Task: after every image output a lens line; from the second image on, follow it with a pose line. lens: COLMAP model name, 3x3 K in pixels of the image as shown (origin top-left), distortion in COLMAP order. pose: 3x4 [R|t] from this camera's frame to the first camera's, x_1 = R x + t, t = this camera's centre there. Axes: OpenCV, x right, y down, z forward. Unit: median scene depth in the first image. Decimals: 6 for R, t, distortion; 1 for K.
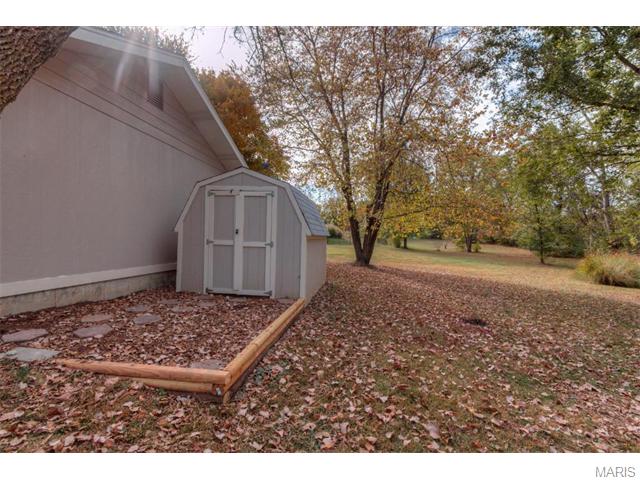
lens RADIAL K [[295.3, 0, 320.7], [0, 295.3, 238.9], [0, 0, 1]] dist [0.014749, 0.001166]
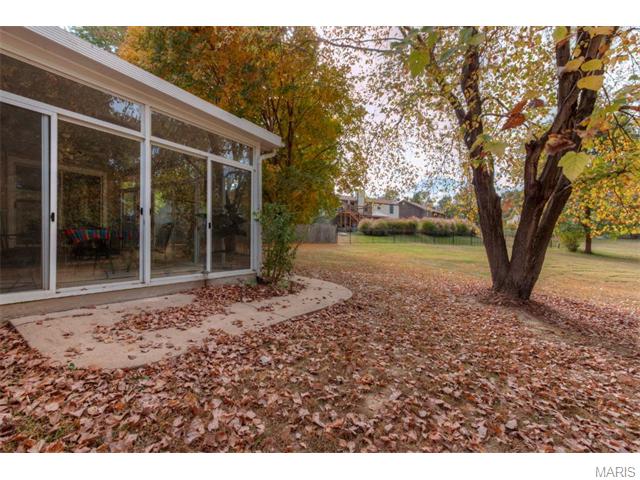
lens RADIAL K [[295.3, 0, 319.2], [0, 295.3, 240.6], [0, 0, 1]] dist [0.014749, 0.001166]
pose [[0.909950, 0.015933, -0.414413, 0.055116], [-0.010583, 0.999828, 0.015204, 0.001482], [0.414584, -0.009450, 0.909962, 0.400895]]
